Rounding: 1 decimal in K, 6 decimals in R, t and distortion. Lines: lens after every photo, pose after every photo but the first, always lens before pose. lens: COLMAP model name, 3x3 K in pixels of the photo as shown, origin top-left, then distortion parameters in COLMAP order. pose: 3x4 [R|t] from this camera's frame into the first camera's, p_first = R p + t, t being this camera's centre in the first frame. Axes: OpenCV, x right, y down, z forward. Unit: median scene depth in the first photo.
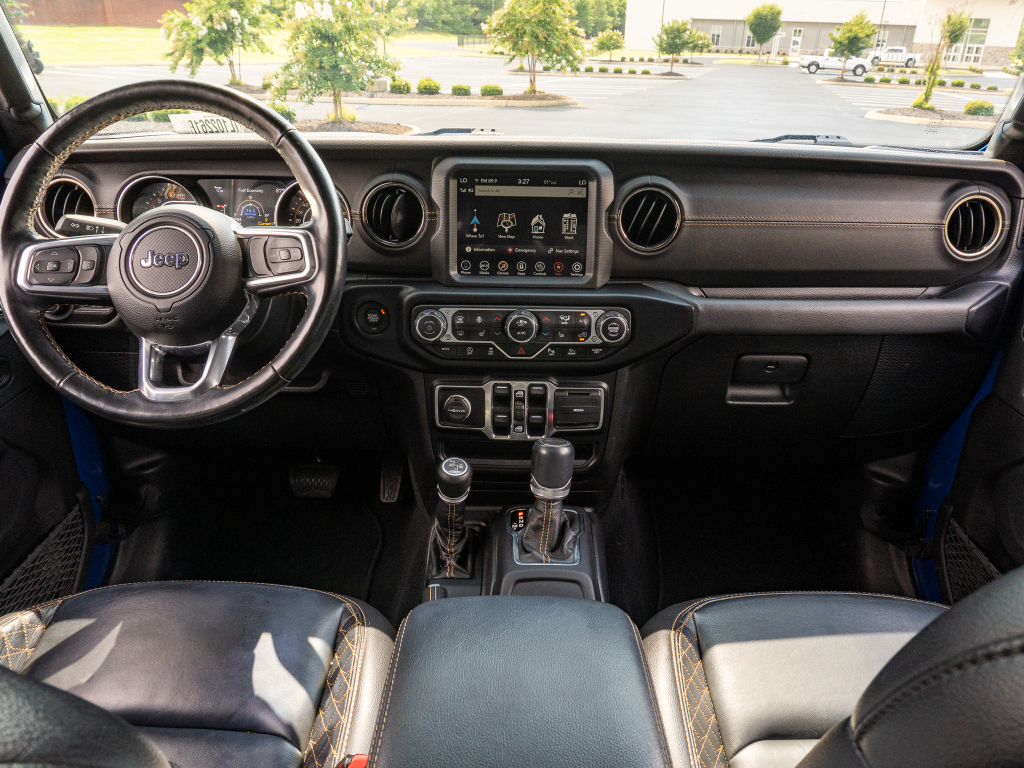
lens RADIAL K [[769.5, 0, 516.0], [0, 769.5, 385.4], [0, 0, 1]] dist [-0.012723, -0.010916]
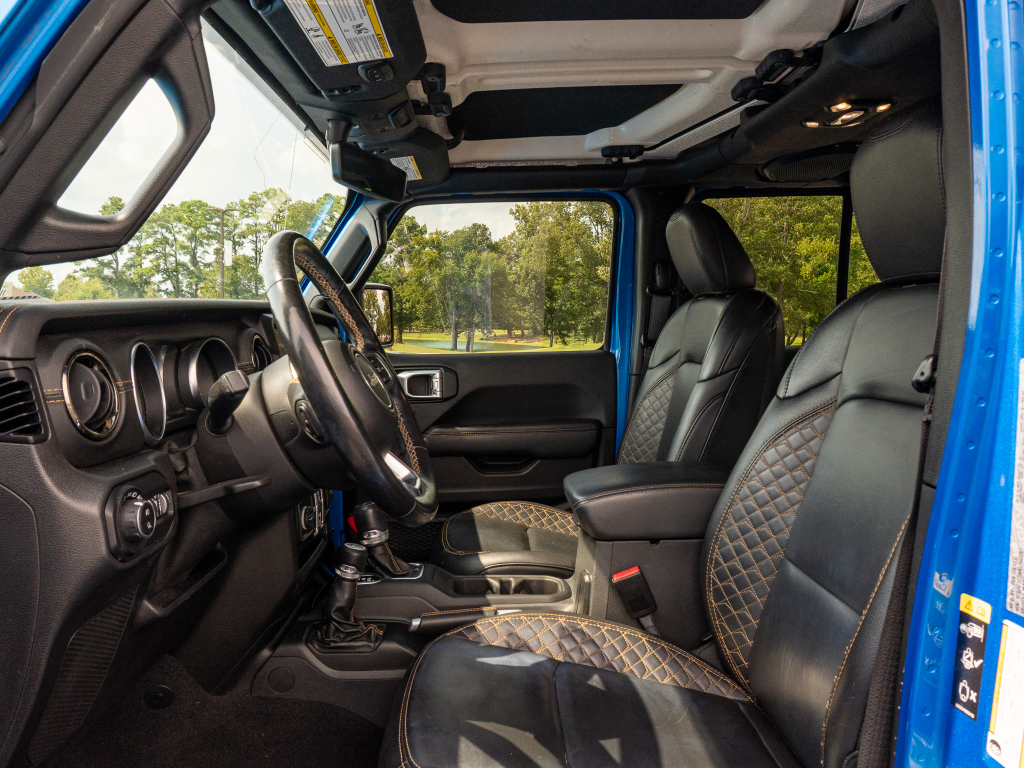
lens RADIAL K [[772.0, 0, 512.0], [0, 772.0, 384.0], [0, 0, 1]] dist [-0.059355, 0.116855]
pose [[-0.037004, -0.101122, 0.994186, -1.296152], [0.410458, 0.905535, 0.107383, -0.160475], [-0.911128, 0.412045, 0.007998, 0.655839]]
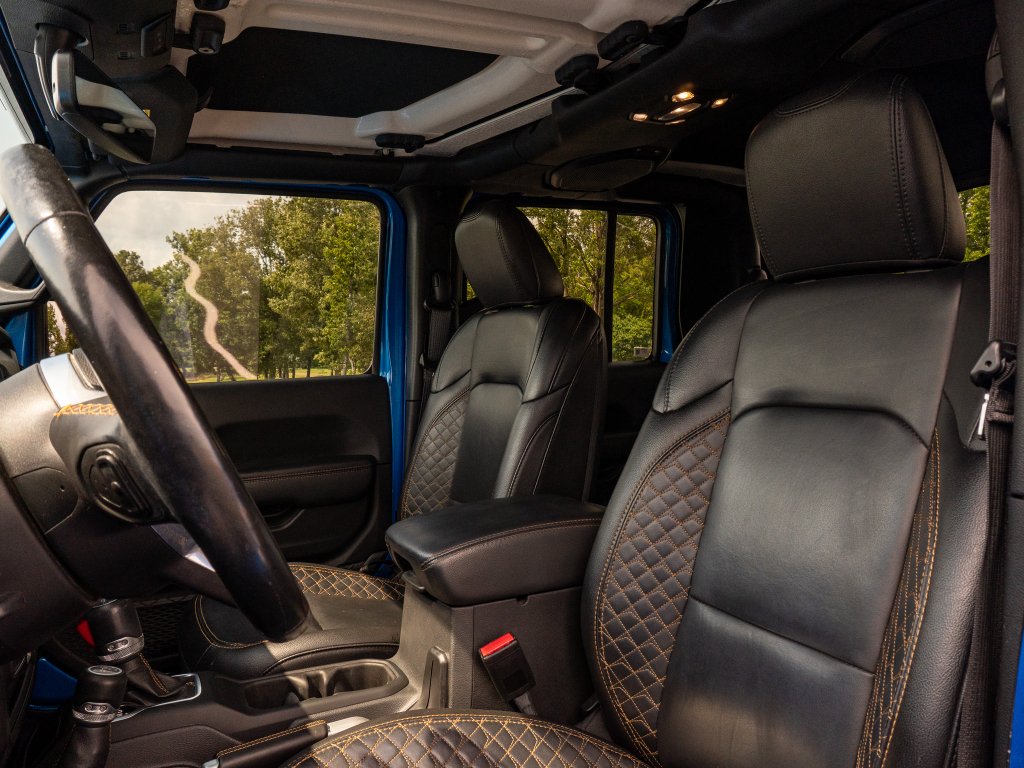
lens RADIAL K [[769.5, 0, 516.0], [0, 769.5, 385.4], [0, 0, 1]] dist [-0.012723, -0.010916]
pose [[-0.445122, -0.050781, 0.894029, -0.977875], [0.373828, 0.896693, 0.237055, -0.192654], [-0.813707, 0.439731, -0.380154, 0.826166]]
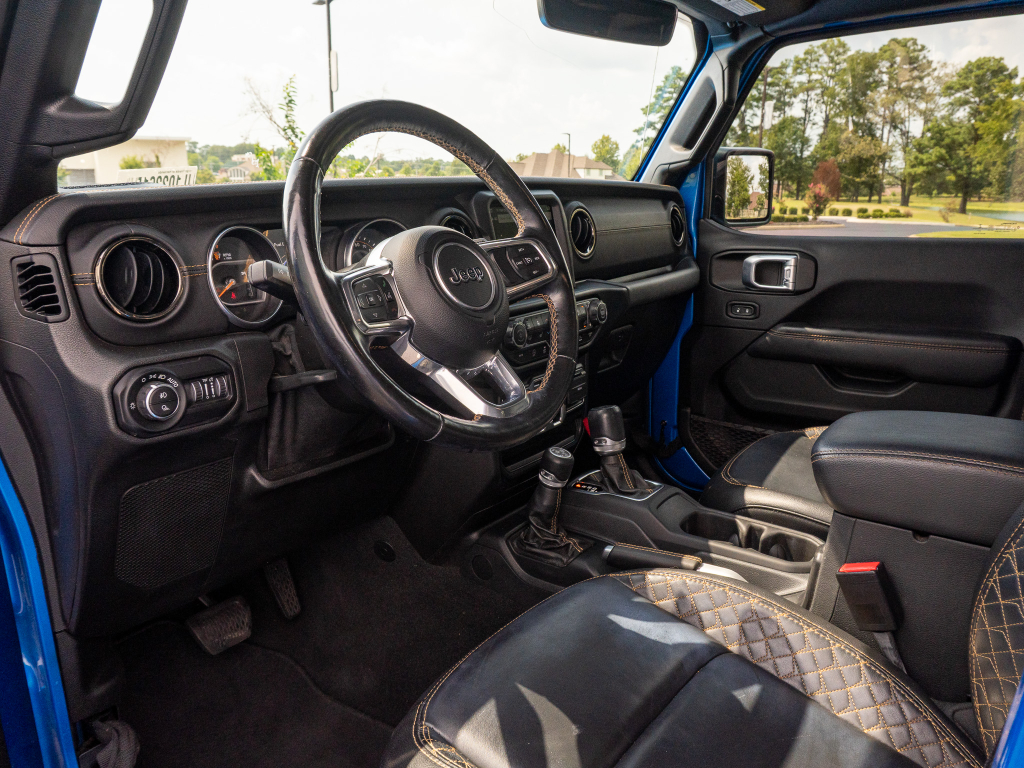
lens RADIAL K [[769.5, 0, 516.0], [0, 769.5, 385.4], [0, 0, 1]] dist [-0.012723, -0.010916]
pose [[0.589414, -0.223009, 0.776439, -0.975166], [0.348106, 0.937442, 0.004996, -0.014895], [-0.728981, 0.267338, 0.630172, 0.312360]]
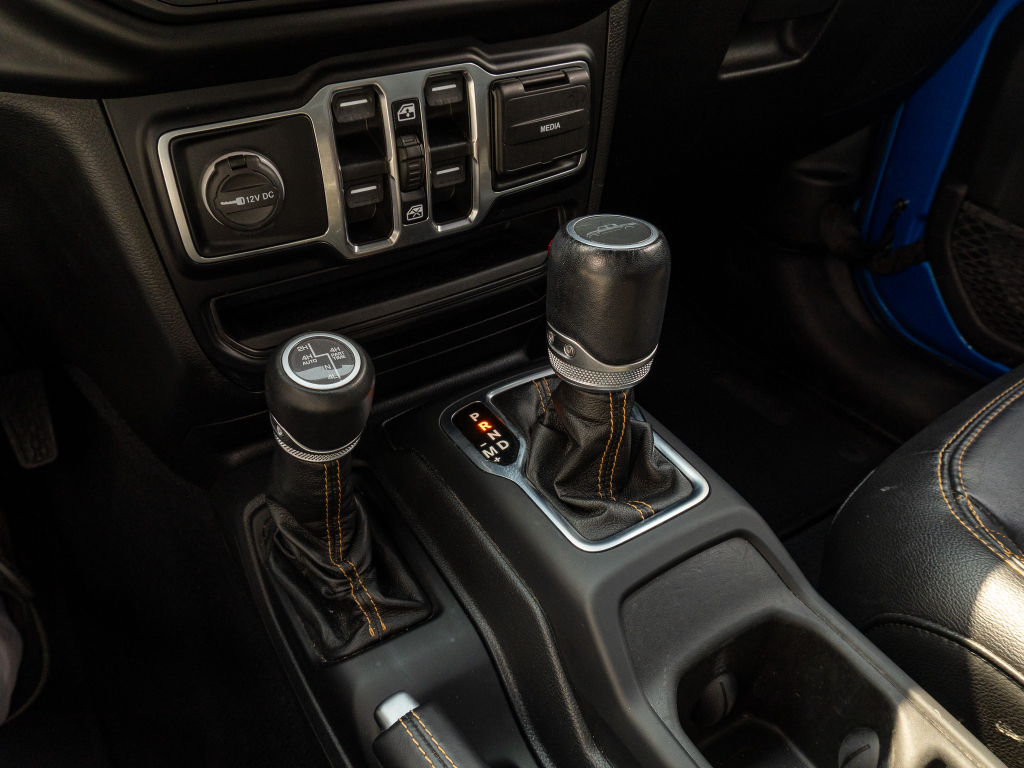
lens RADIAL K [[769.5, 0, 516.0], [0, 769.5, 385.4], [0, 0, 1]] dist [-0.012723, -0.010916]
pose [[0.842155, -0.335319, 0.422300, -0.153801], [0.217269, 0.927765, 0.303392, 0.033263], [-0.493528, -0.163750, 0.854176, 0.679538]]
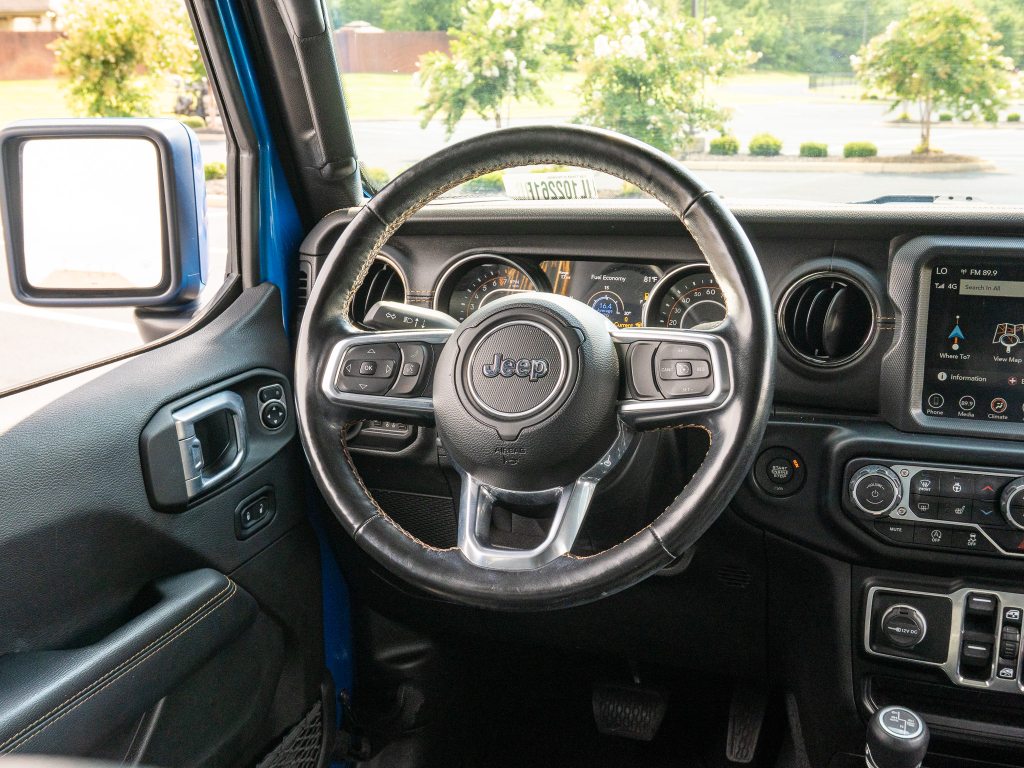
lens RADIAL K [[1144.9, 0, 512.0], [0, 1144.9, 384.0], [0, 0, 1]] dist [-0.012354, -0.016664]
pose [[0.950810, 0.052930, -0.305219, -0.111741], [-0.102688, 0.983438, -0.149348, 0.007568], [0.292259, 0.173344, 0.940498, 0.005174]]
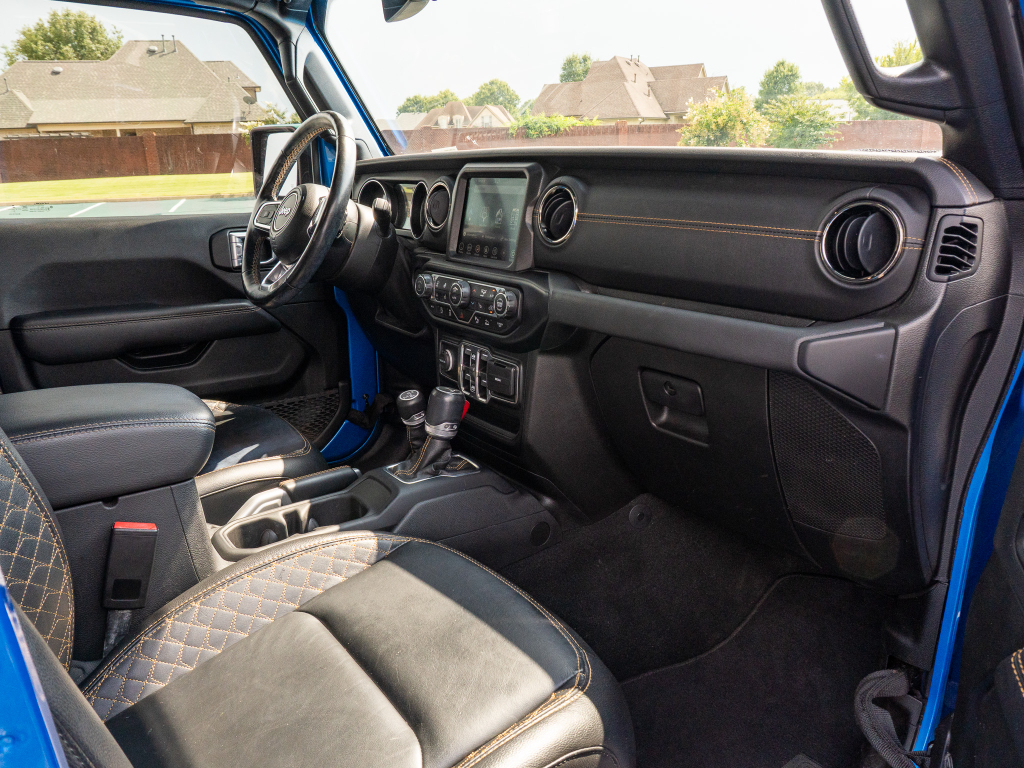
lens RADIAL K [[769.5, 0, 516.0], [0, 769.5, 385.4], [0, 0, 1]] dist [-0.012723, -0.010916]
pose [[0.587859, 0.201943, -0.783352, 1.036361], [-0.315020, 0.949049, 0.008256, 0.023606], [0.745107, 0.241918, 0.621523, 0.333115]]
